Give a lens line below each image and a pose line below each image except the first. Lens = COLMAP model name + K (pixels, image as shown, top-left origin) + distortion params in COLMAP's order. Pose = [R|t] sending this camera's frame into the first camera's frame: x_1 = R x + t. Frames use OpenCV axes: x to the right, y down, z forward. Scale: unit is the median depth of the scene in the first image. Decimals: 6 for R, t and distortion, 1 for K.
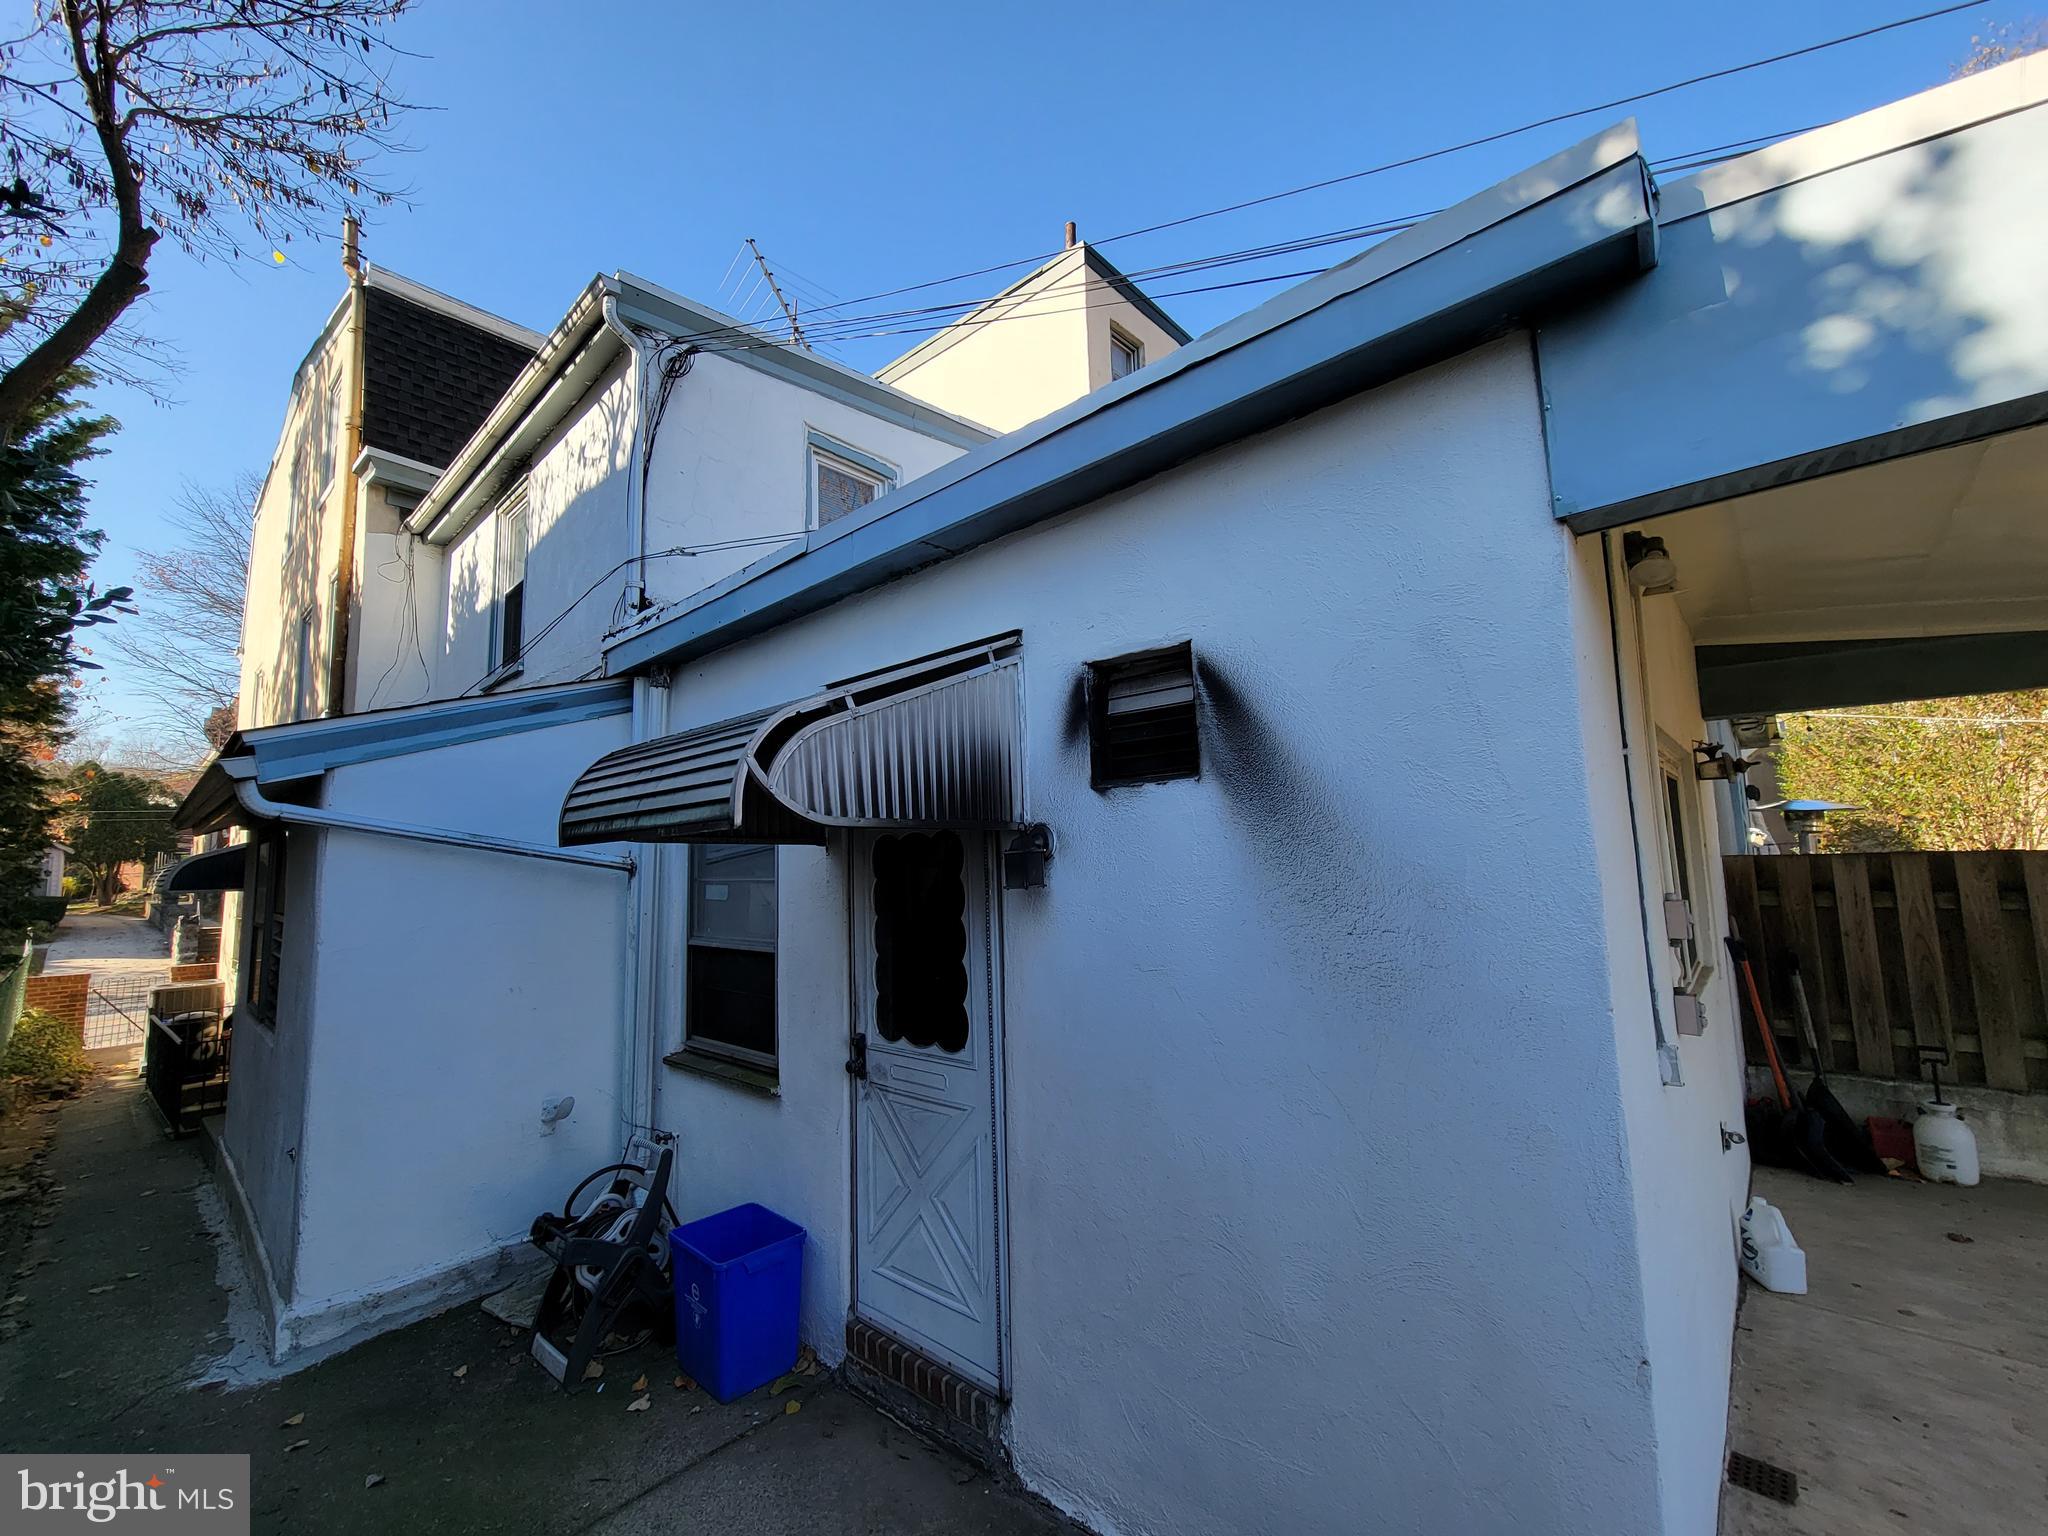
lens RADIAL K [[830.2, 0, 1012.3], [0, 830.2, 773.1], [0, 0, 1]] dist [-0.009832, 0.002296]
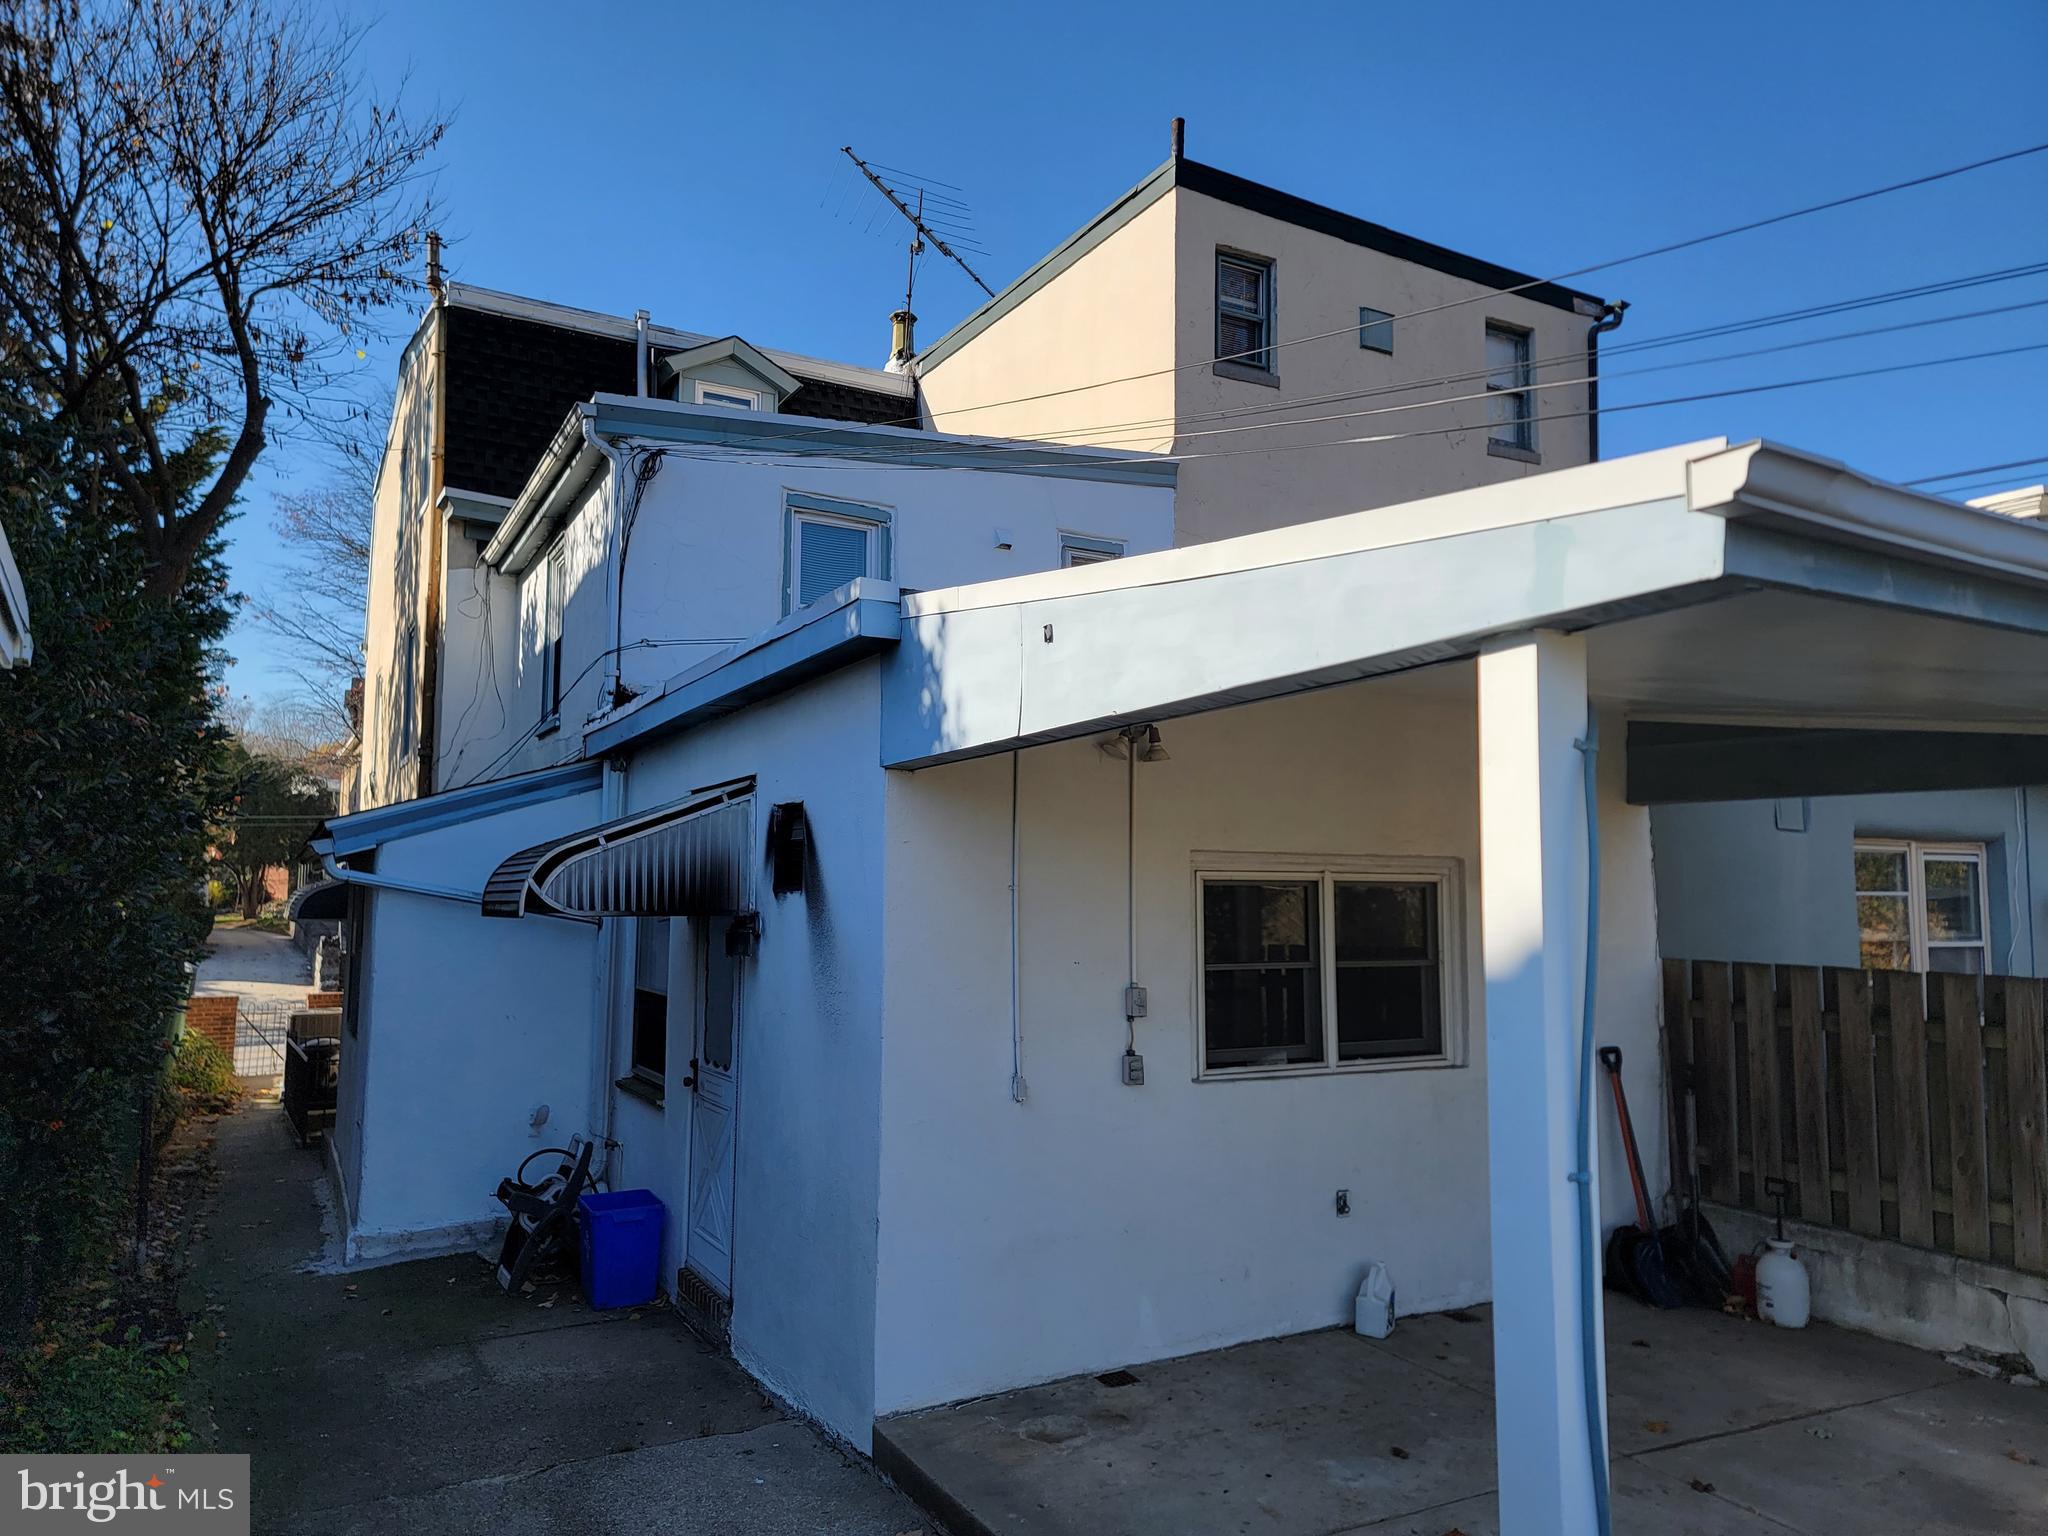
lens RADIAL K [[1401.4, 0, 1024.4], [0, 1401.4, 786.3], [0, 0, 1]] dist [0.044564, -0.012286]
pose [[0.945063, 0.010004, -0.326735, 0.719925], [0.000473, 0.999489, 0.031969, -0.134097], [0.326888, -0.030368, 0.944575, -0.652379]]
